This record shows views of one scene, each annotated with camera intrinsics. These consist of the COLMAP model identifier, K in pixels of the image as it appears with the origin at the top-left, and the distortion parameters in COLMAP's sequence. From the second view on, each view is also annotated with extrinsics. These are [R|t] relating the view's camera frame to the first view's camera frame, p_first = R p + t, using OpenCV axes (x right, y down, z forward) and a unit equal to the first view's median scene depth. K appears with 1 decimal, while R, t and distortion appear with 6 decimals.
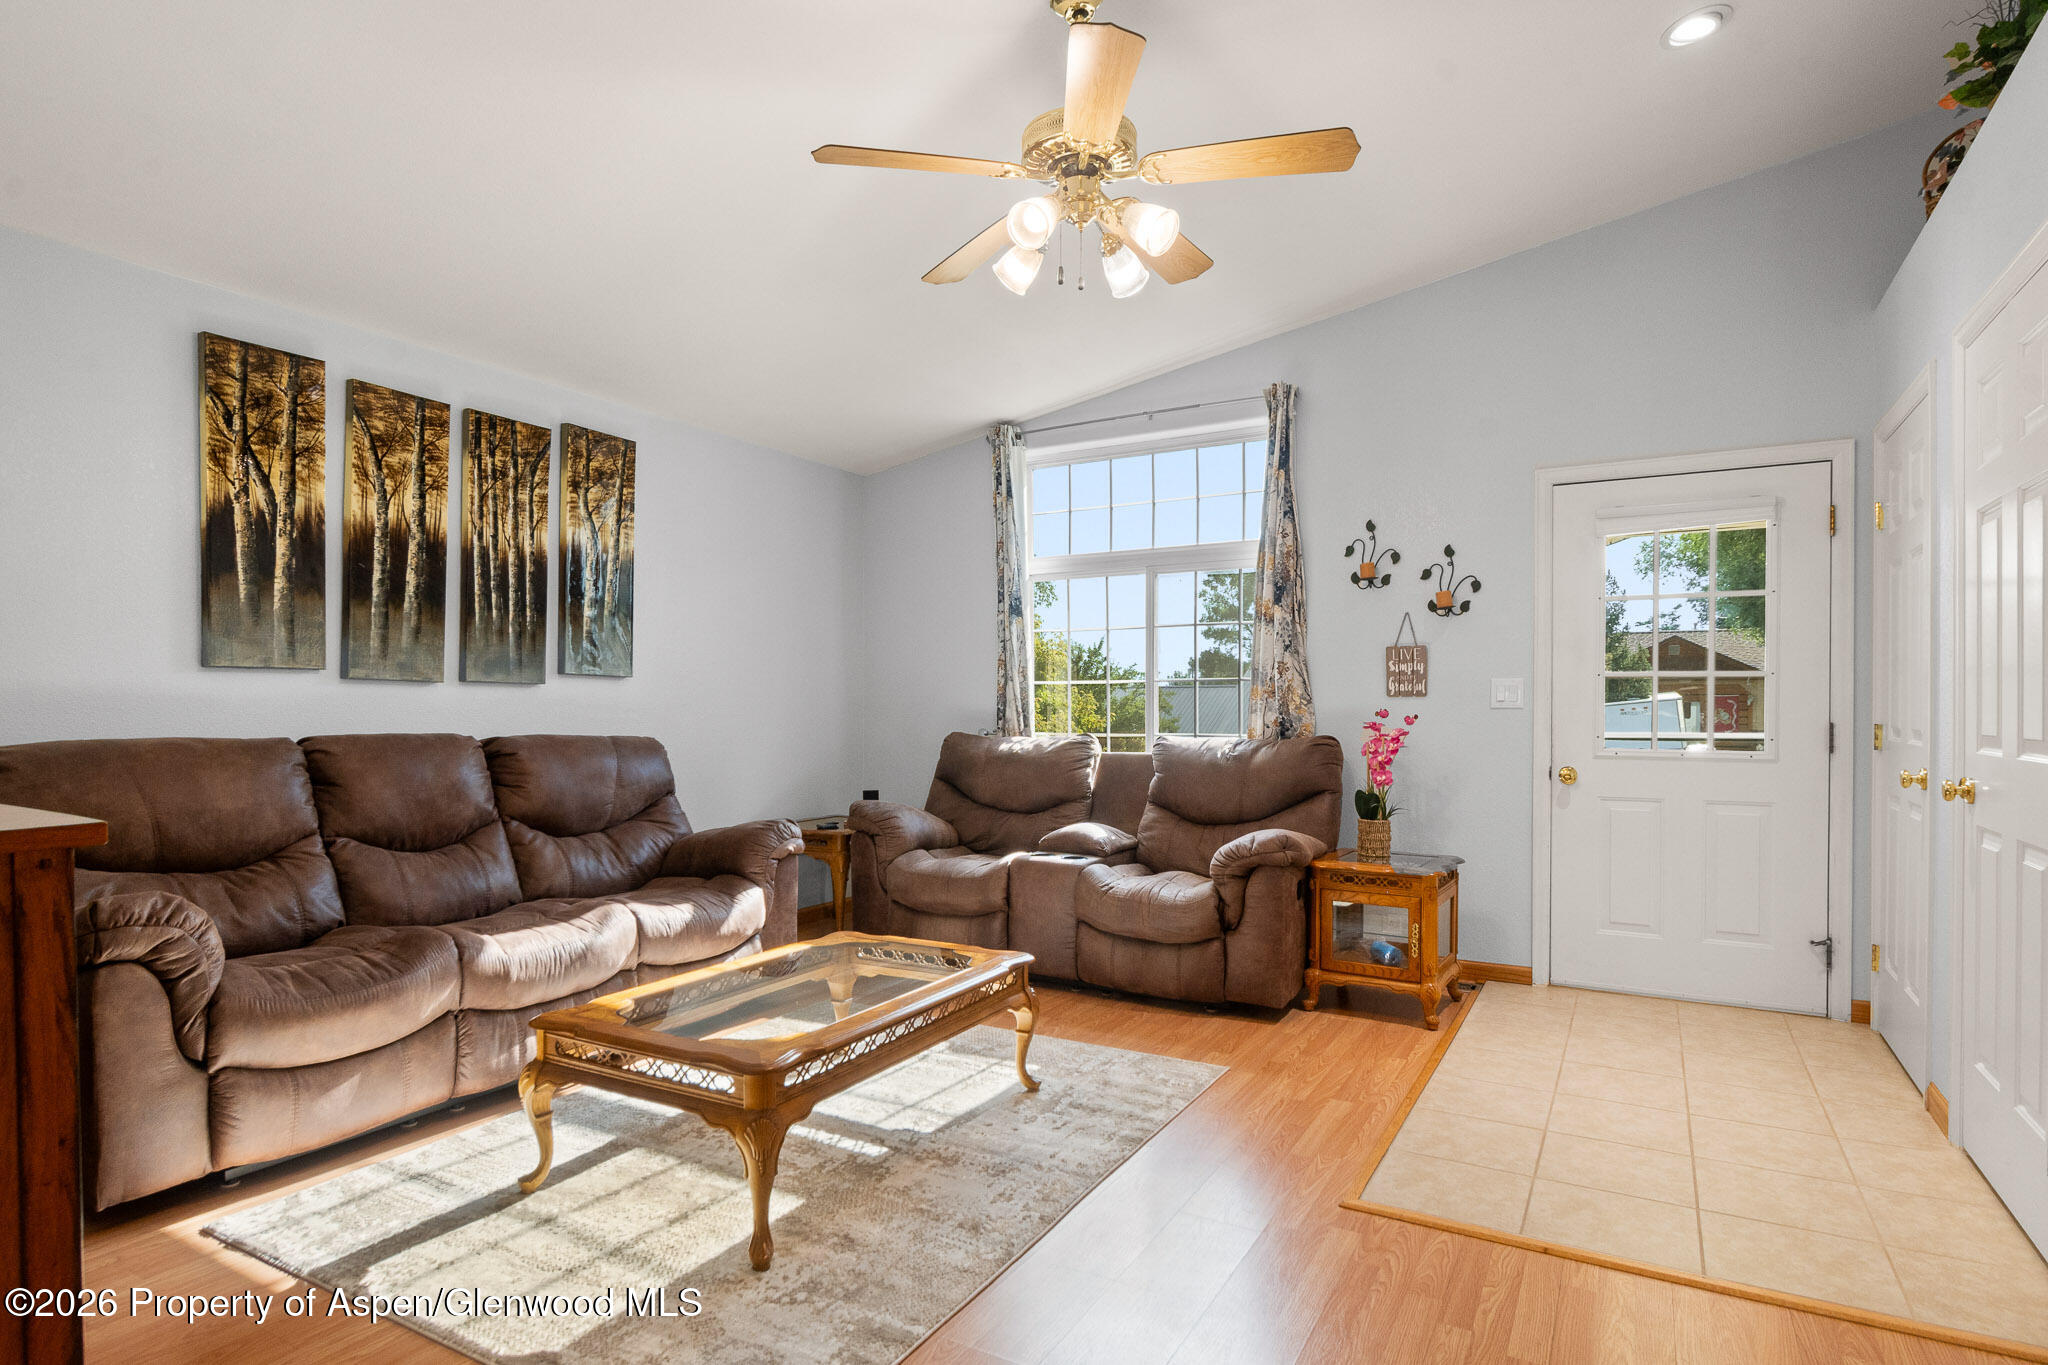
lens RADIAL K [[1066.8, 0, 1019.2], [0, 1066.8, 706.9], [0, 0, 1]] dist [-0.003824, -0.000331]
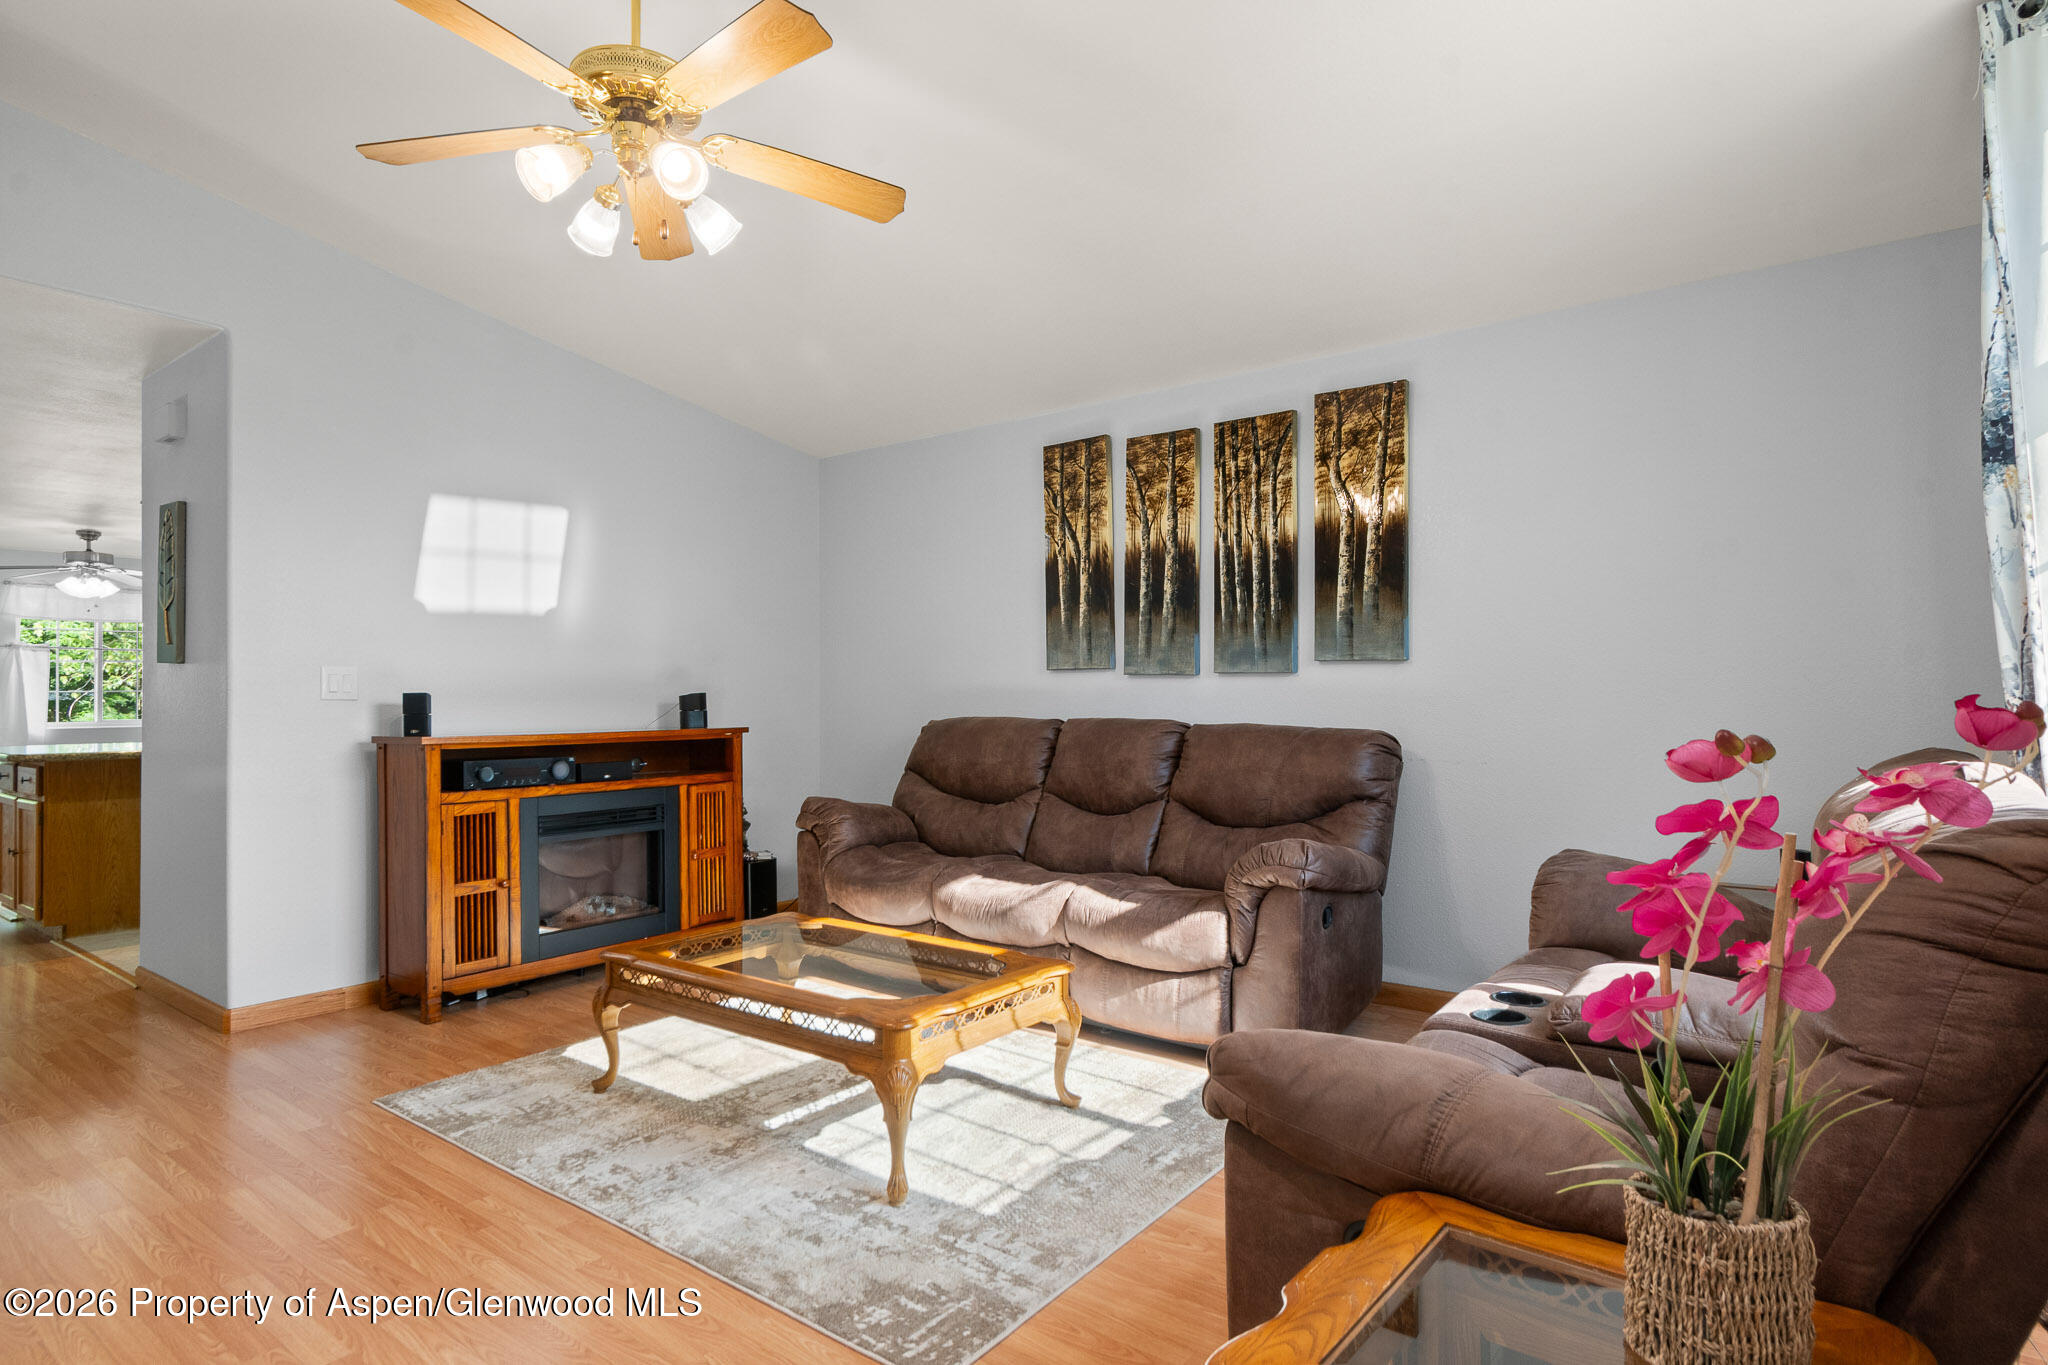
lens RADIAL K [[1083.6, 0, 1018.9], [0, 1083.6, 686.1], [0, 0, 1]] dist [0.001250, 0.000641]
pose [[-0.124132, -0.009500, -0.992220, 0.639743], [0.005555, 0.999932, -0.010269, 0.000072], [0.992250, -0.006787, -0.124071, 0.981496]]
